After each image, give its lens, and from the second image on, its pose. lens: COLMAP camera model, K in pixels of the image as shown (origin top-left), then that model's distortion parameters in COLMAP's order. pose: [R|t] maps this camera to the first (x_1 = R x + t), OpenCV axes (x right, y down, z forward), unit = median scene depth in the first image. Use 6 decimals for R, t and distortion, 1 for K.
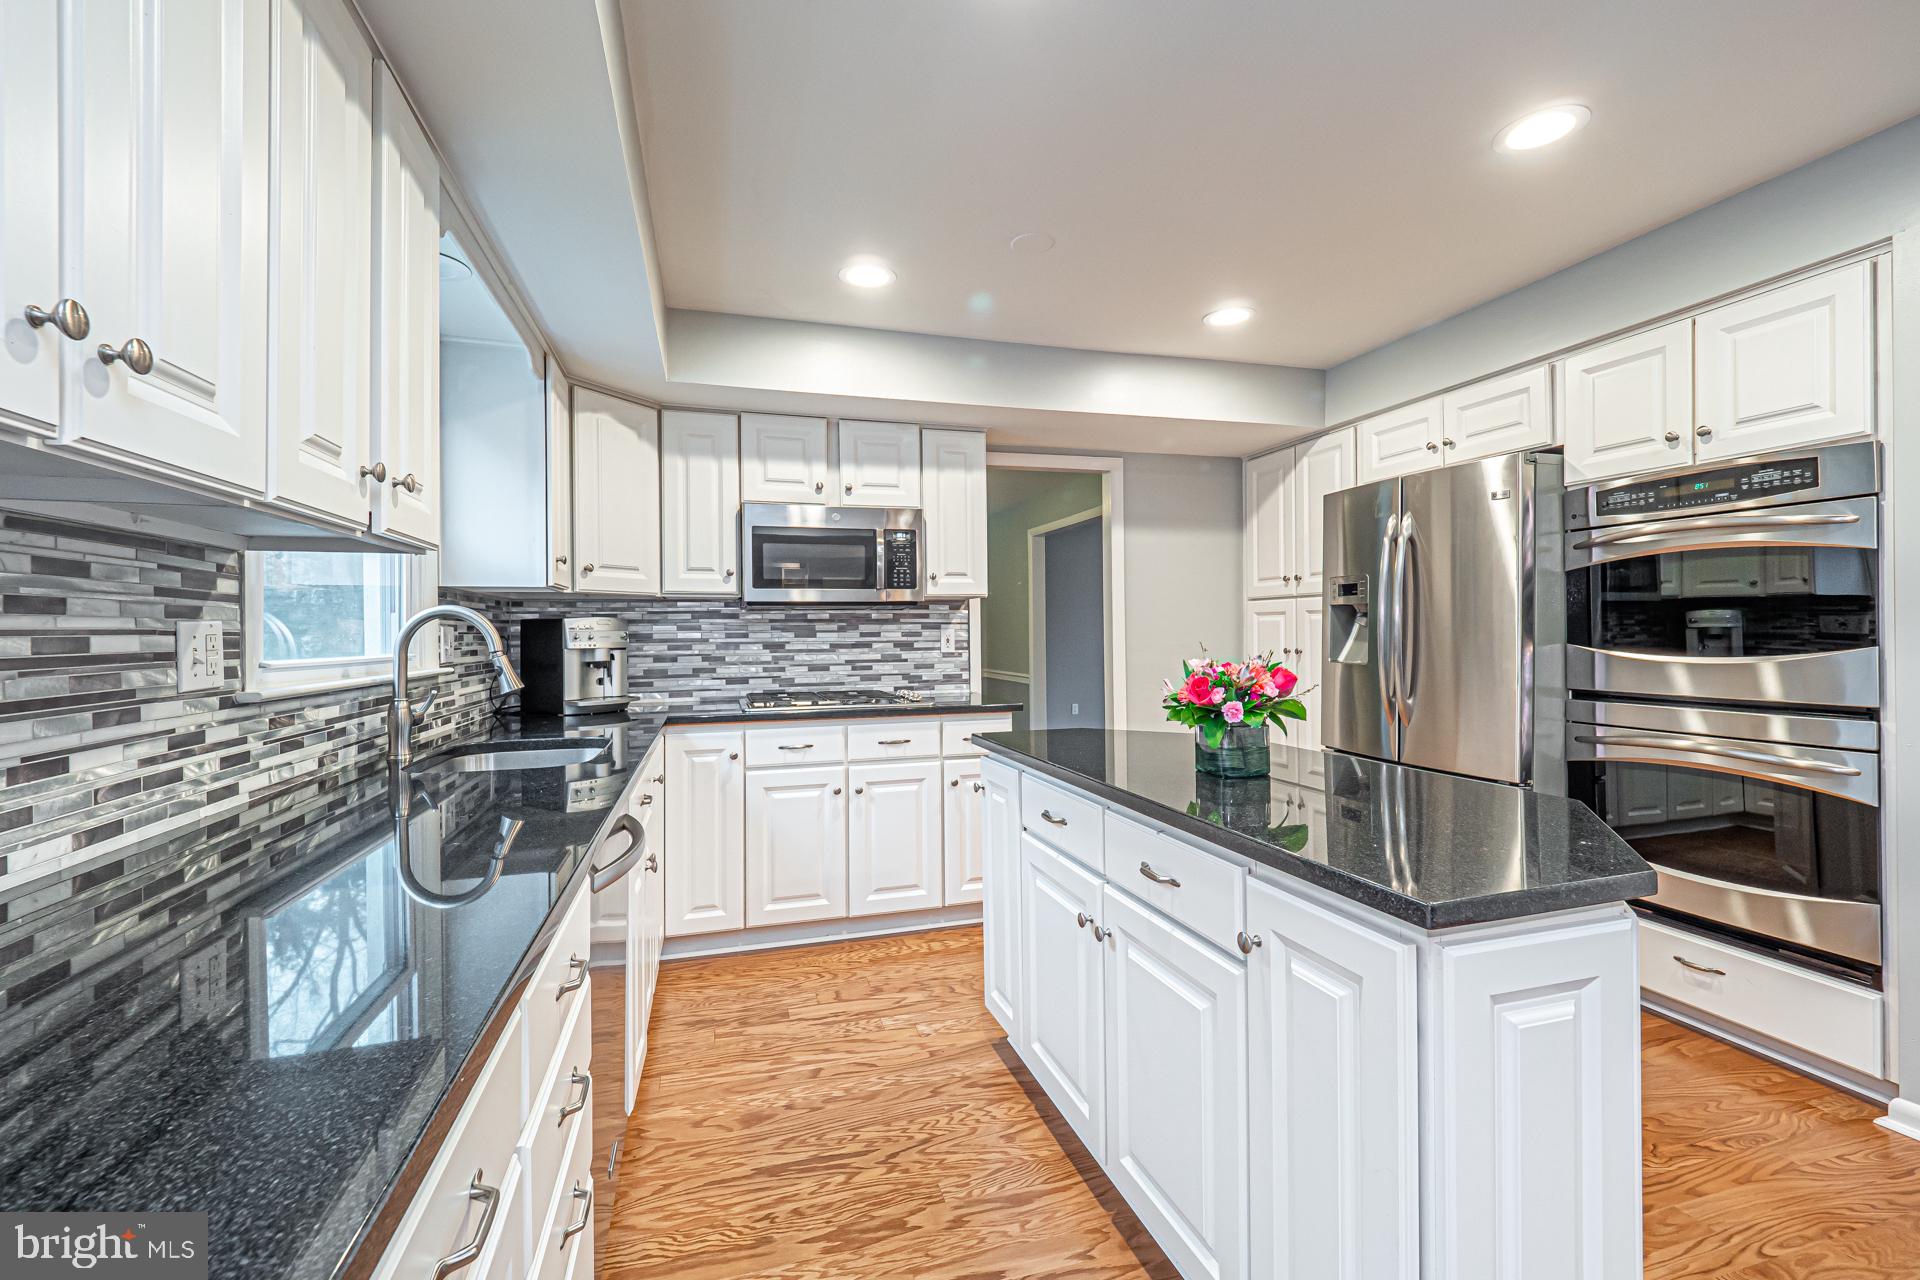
lens RADIAL K [[810.7, 0, 958.8], [0, 810.7, 632.1], [0, 0, 1]] dist [0.001362, 0.000366]
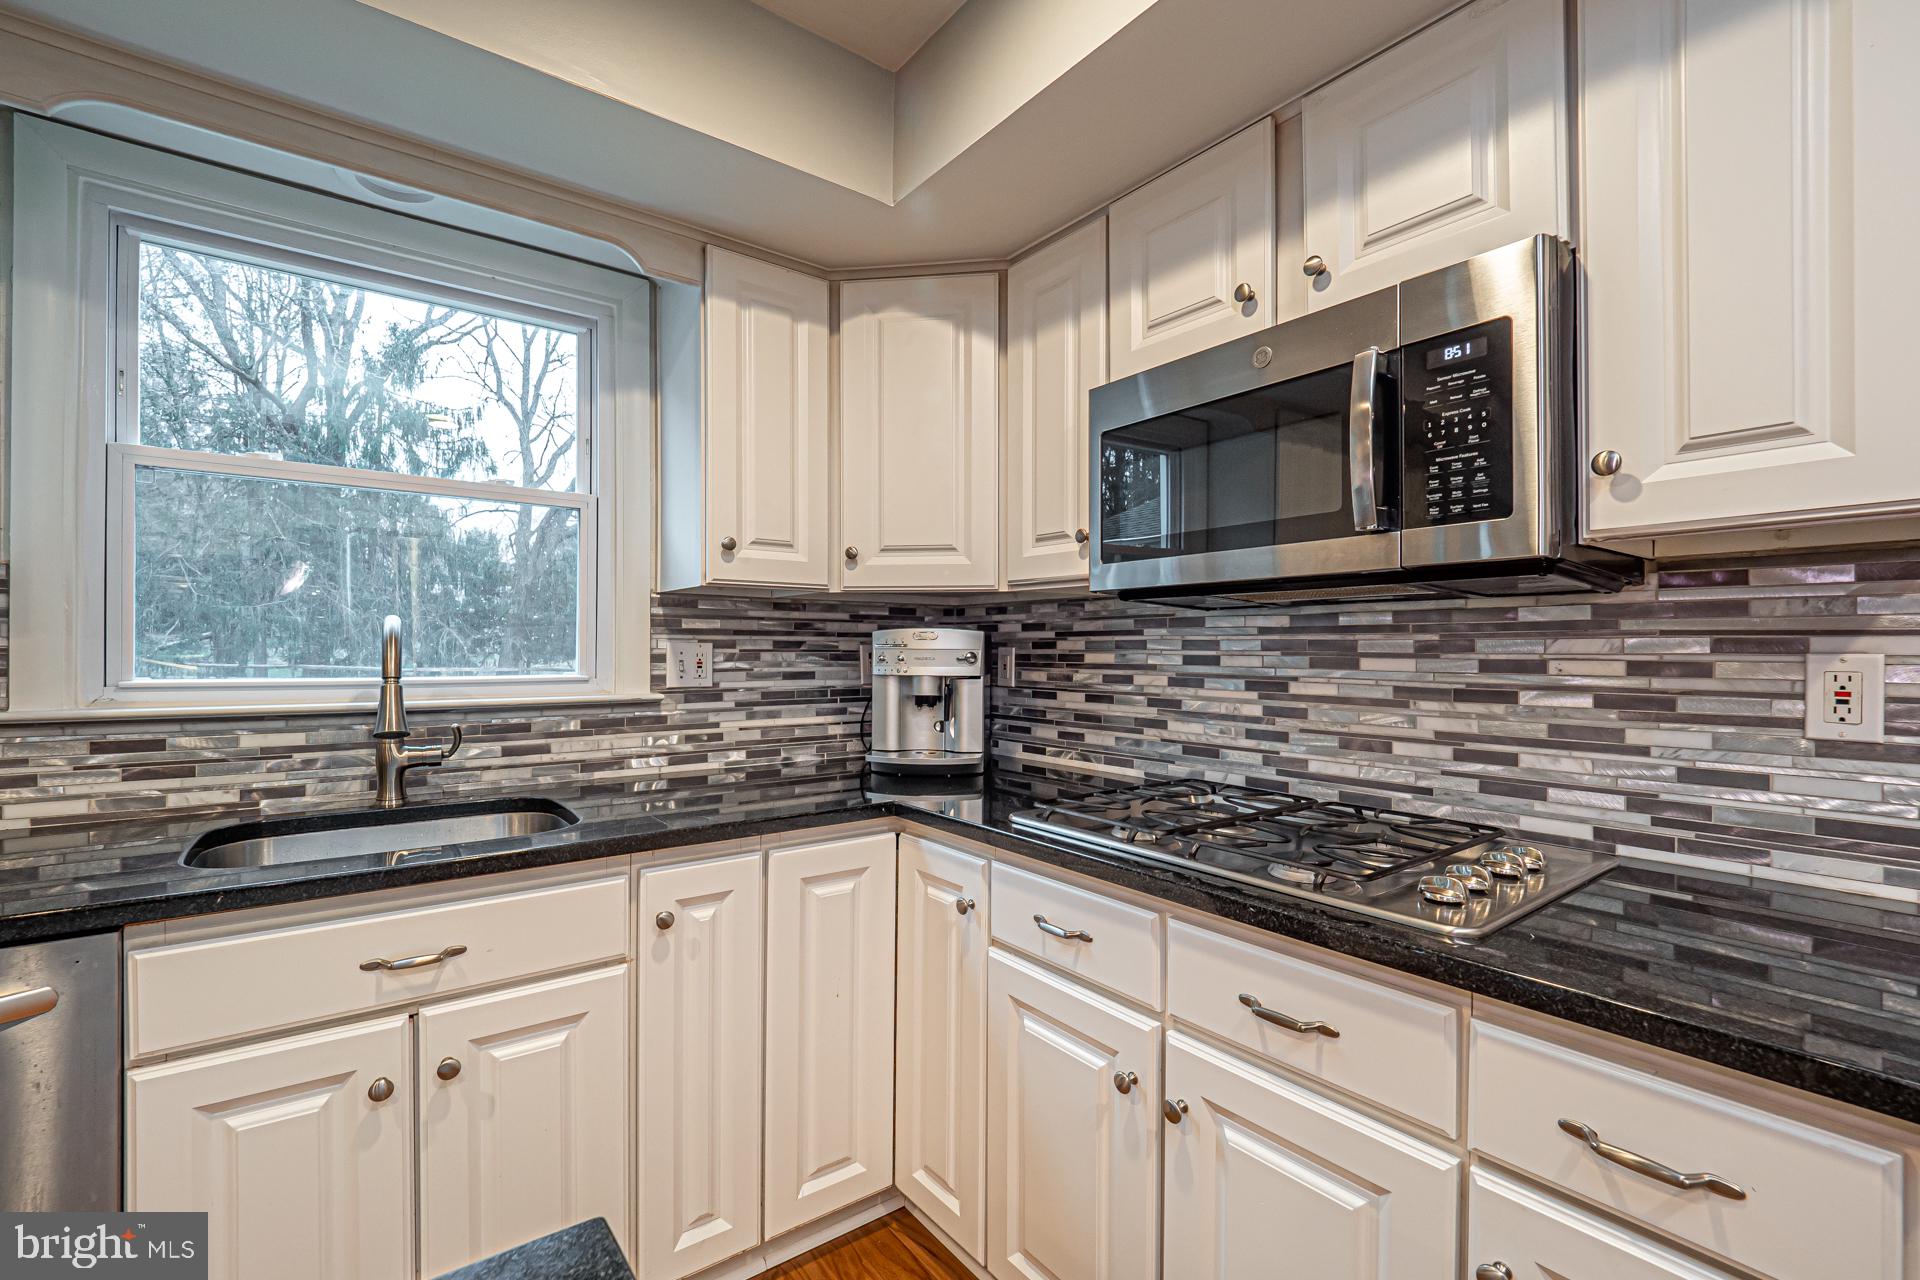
lens RADIAL K [[811.7, 0, 962.8], [0, 811.7, 647.1], [0, 0, 1]] dist [0.002086, -0.005993]
pose [[0.340372, 0.008767, -0.940250, 0.158600], [-0.006604, 0.999954, 0.006933, -0.006790], [0.940268, 0.003850, 0.340414, 0.721445]]
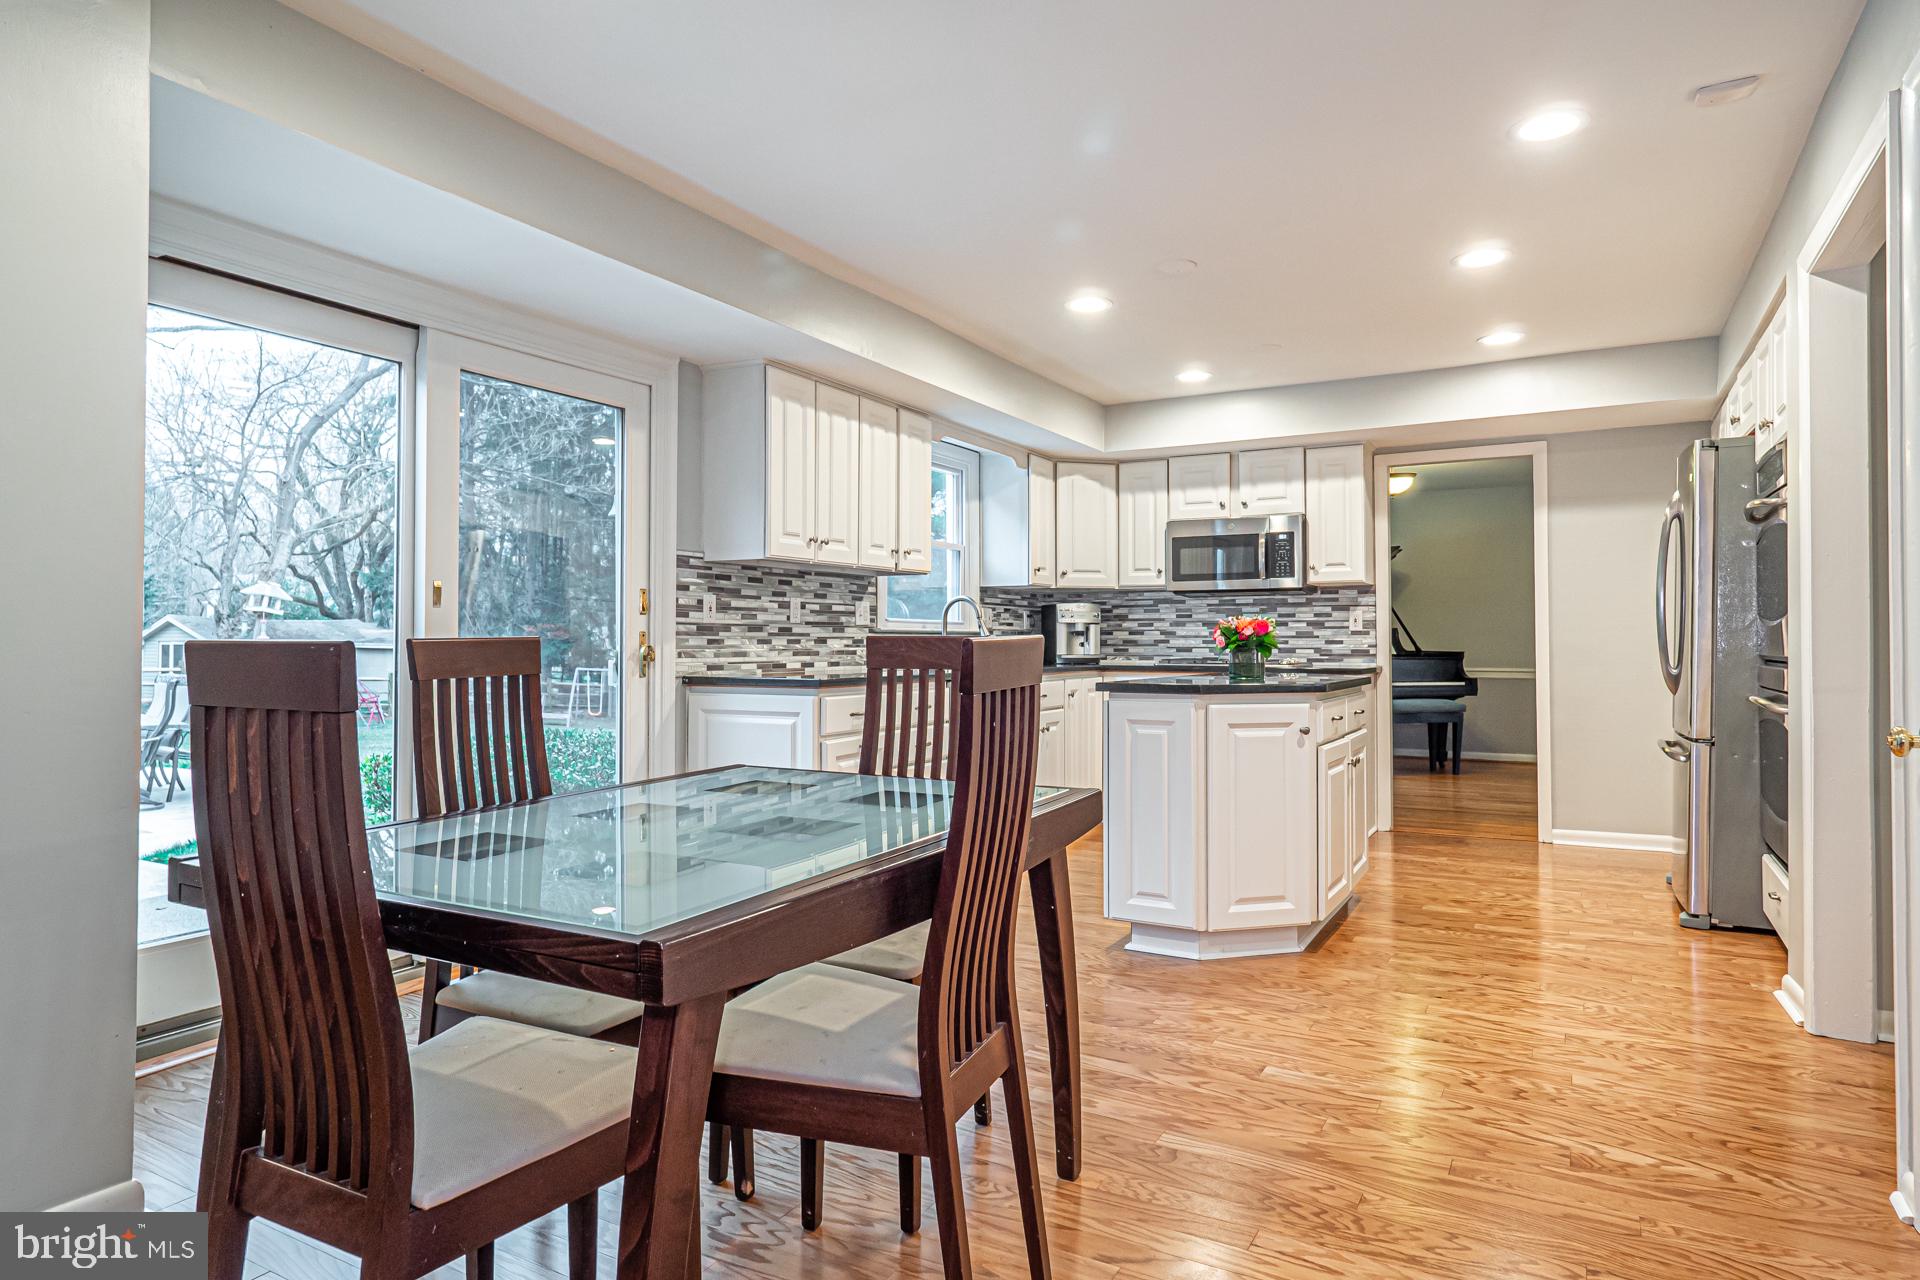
lens RADIAL K [[1113.6, 0, 960.0], [0, 1113.6, 640.0], [0, 0, 1]] dist [-0.000211, -0.000598]
pose [[0.691717, 0.008120, -0.722123, 0.852526], [-0.007068, 0.999965, 0.004474, 0.040325], [0.722134, 0.002009, 0.691750, -0.587197]]
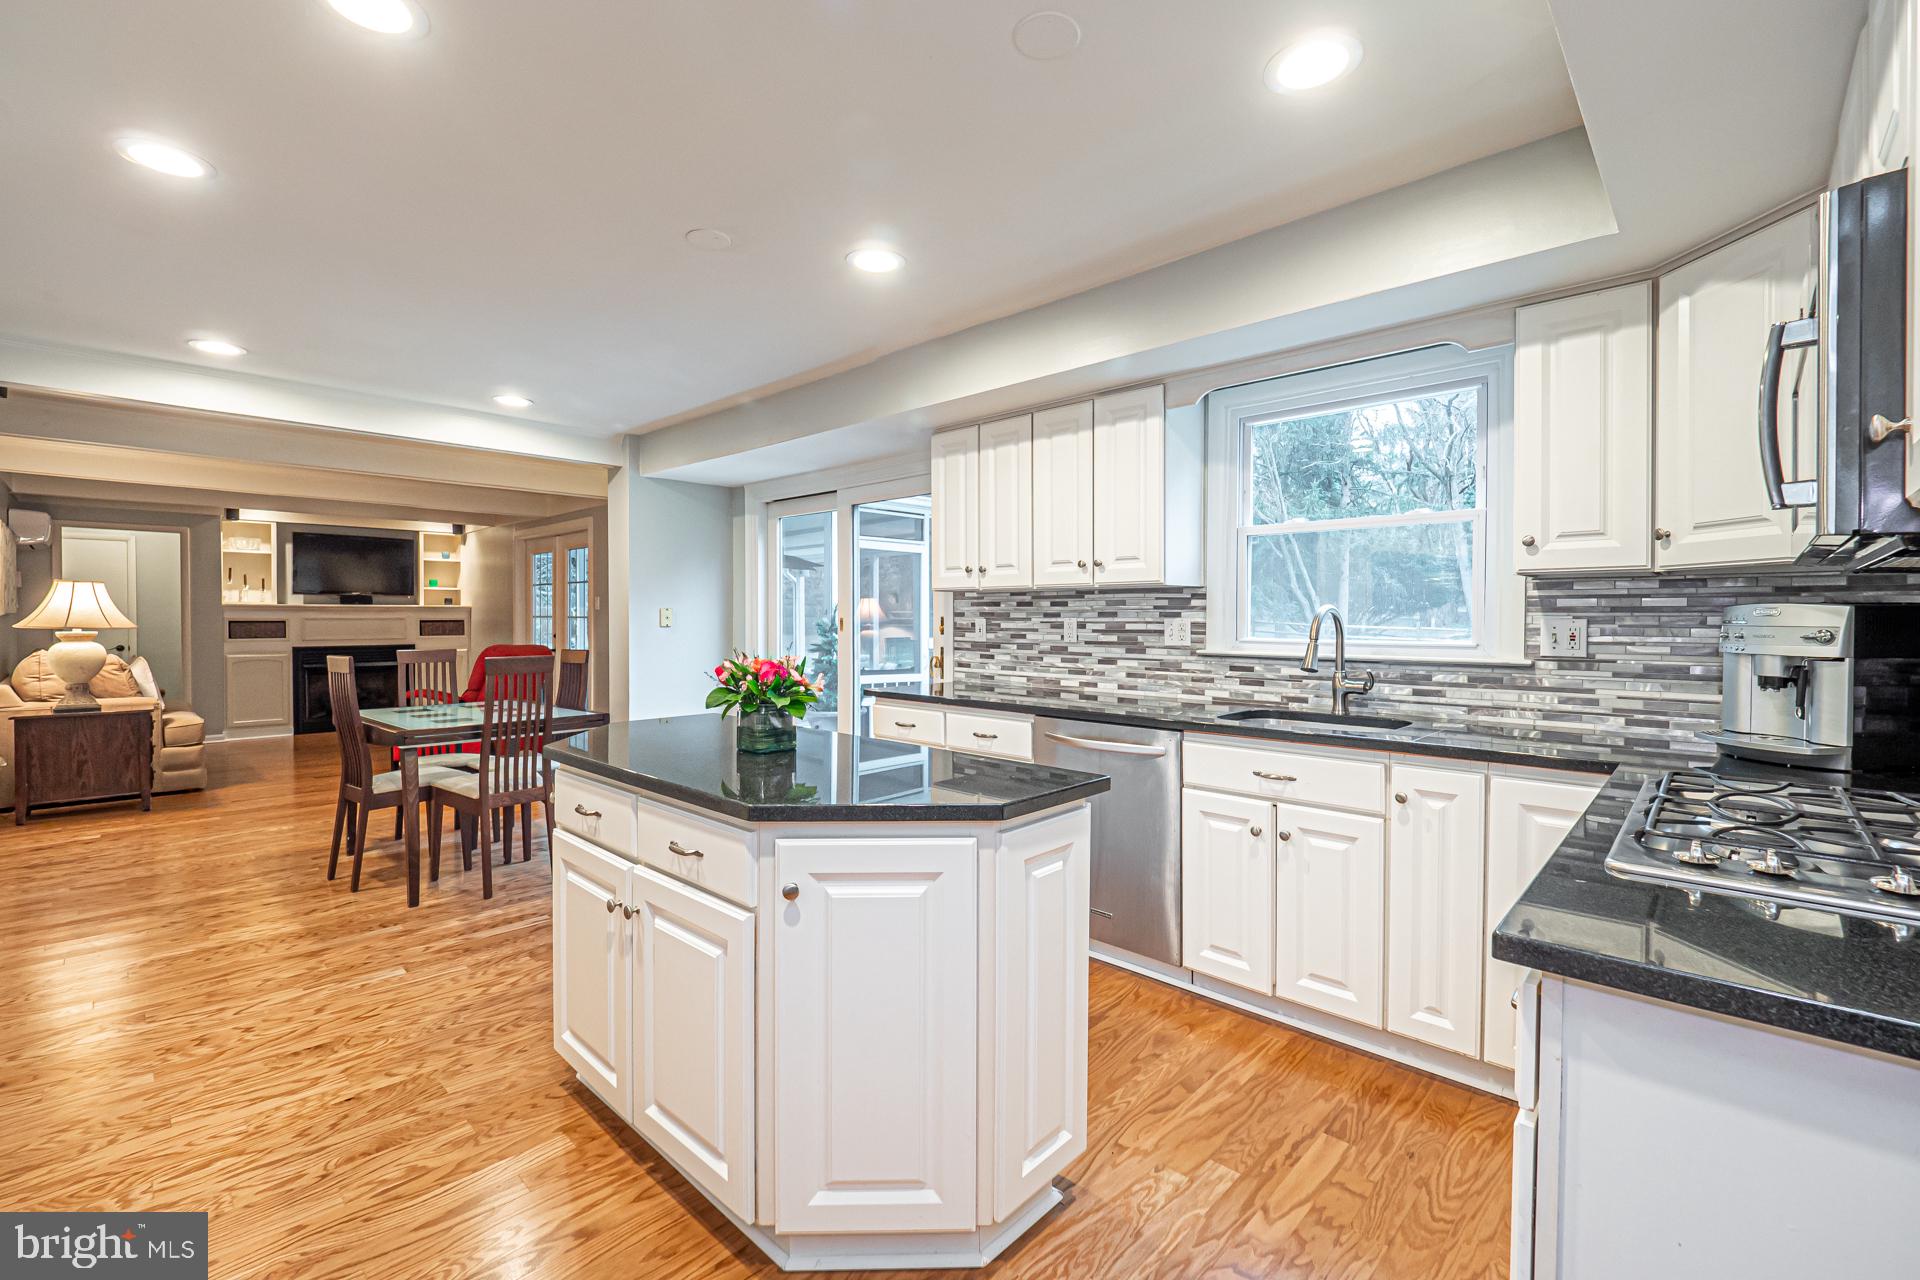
lens RADIAL K [[834.3, 0, 932.4], [0, 834.3, 623.3], [0, 0, 1]] dist [-0.001392, 0.000138]
pose [[-0.880403, 0.013393, -0.474037, 0.358480], [0.007566, 0.999871, 0.014198, -0.015288], [0.474166, 0.008913, -0.880390, 1.117186]]
